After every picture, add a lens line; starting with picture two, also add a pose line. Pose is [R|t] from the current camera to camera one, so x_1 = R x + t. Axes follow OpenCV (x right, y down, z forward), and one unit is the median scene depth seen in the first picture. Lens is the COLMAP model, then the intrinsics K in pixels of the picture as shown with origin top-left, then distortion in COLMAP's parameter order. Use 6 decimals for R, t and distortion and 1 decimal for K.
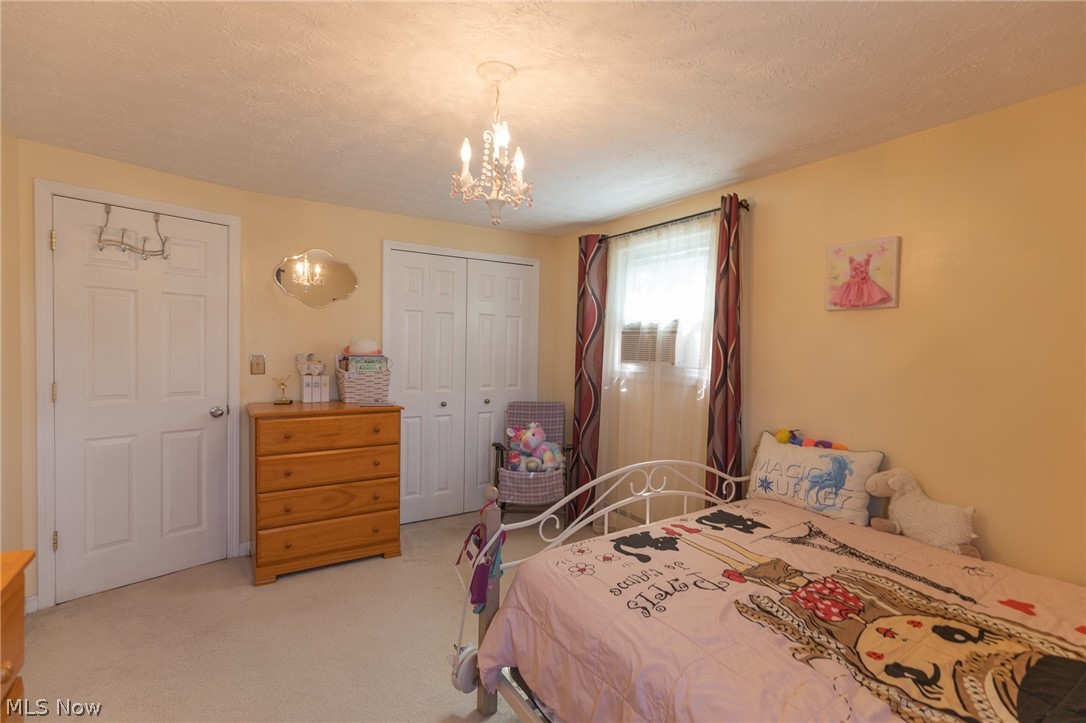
lens RADIAL K [[519.7, 0, 549.2], [0, 519.7, 363.9], [0, 0, 1]] dist [-0.000434, -0.000535]
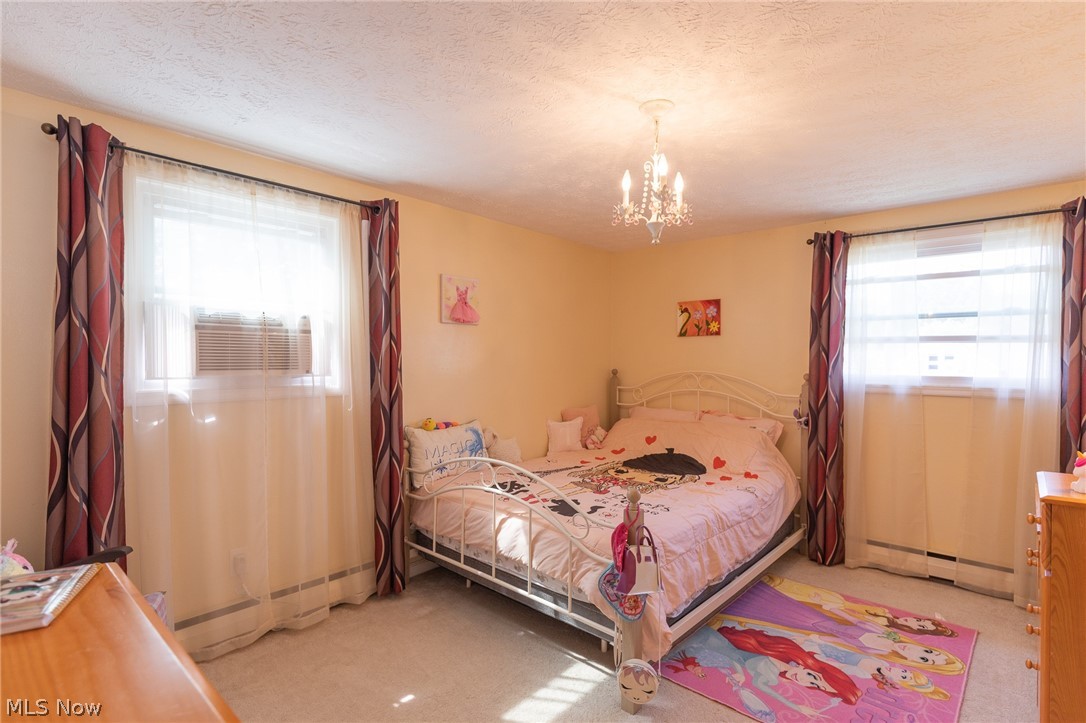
lens RADIAL K [[519.7, 0, 549.2], [0, 519.7, 363.9], [0, 0, 1]] dist [-0.000434, -0.000535]
pose [[-0.271334, -0.025003, 0.962160, -0.825632], [0.030122, 0.998952, 0.034454, -0.036906], [-0.962014, 0.038331, -0.270297, 1.134330]]
